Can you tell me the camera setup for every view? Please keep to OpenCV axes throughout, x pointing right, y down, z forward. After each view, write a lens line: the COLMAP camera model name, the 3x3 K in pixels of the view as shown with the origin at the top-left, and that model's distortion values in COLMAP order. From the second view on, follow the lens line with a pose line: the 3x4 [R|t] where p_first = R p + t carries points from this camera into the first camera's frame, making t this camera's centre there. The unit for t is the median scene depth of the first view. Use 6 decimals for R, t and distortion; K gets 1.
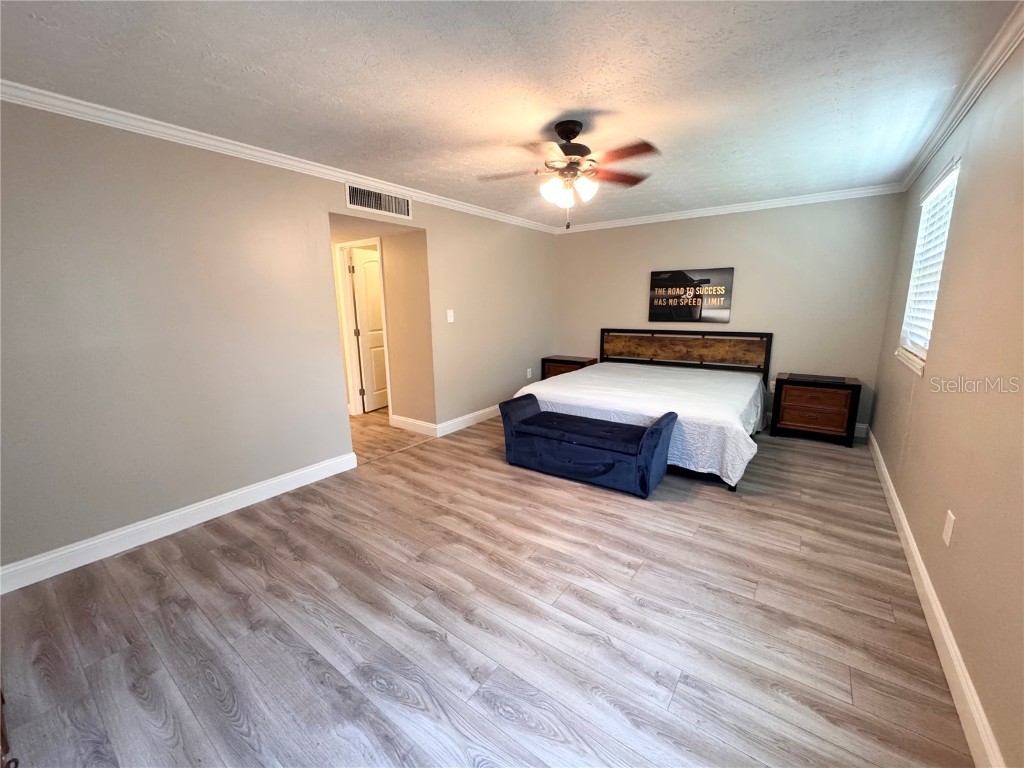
lens RADIAL K [[409.5, 0, 512.3], [0, 409.5, 382.9], [0, 0, 1]] dist [-0.002538, 0.000255]
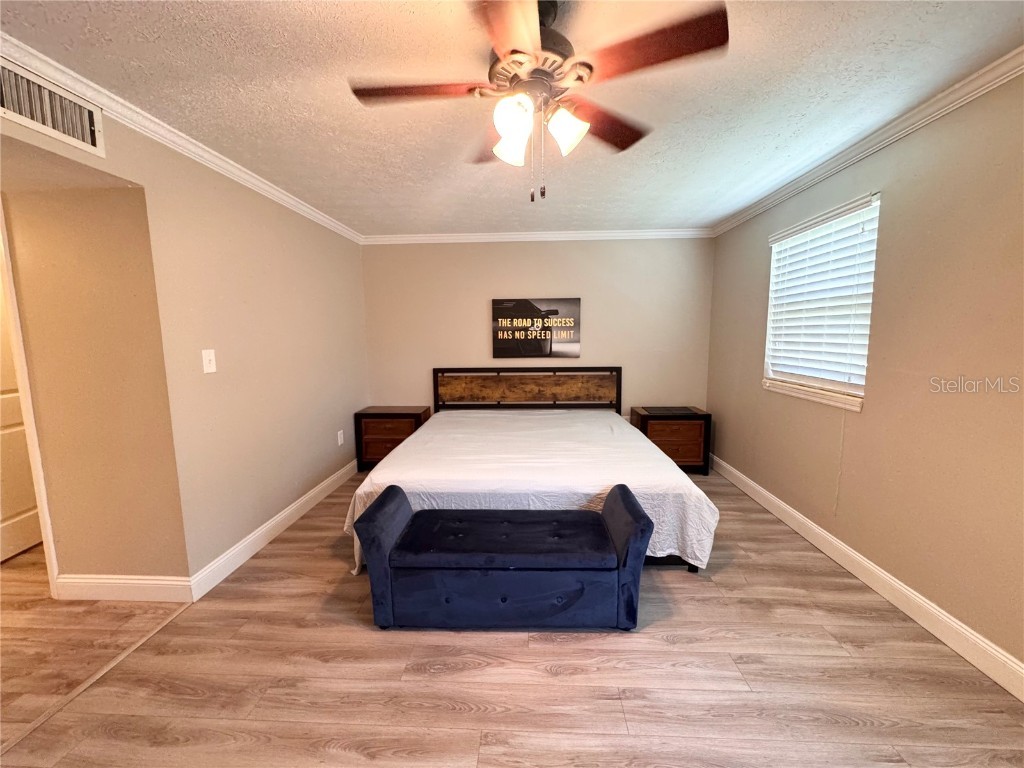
lens RADIAL K [[409.5, 0, 512.3], [0, 409.5, 382.9], [0, 0, 1]] dist [-0.002538, 0.000255]
pose [[0.834390, -0.063305, 0.547527, -0.108158], [0.105485, 0.993361, -0.045900, -0.065052], [-0.540986, 0.096054, 0.835528, 0.326258]]
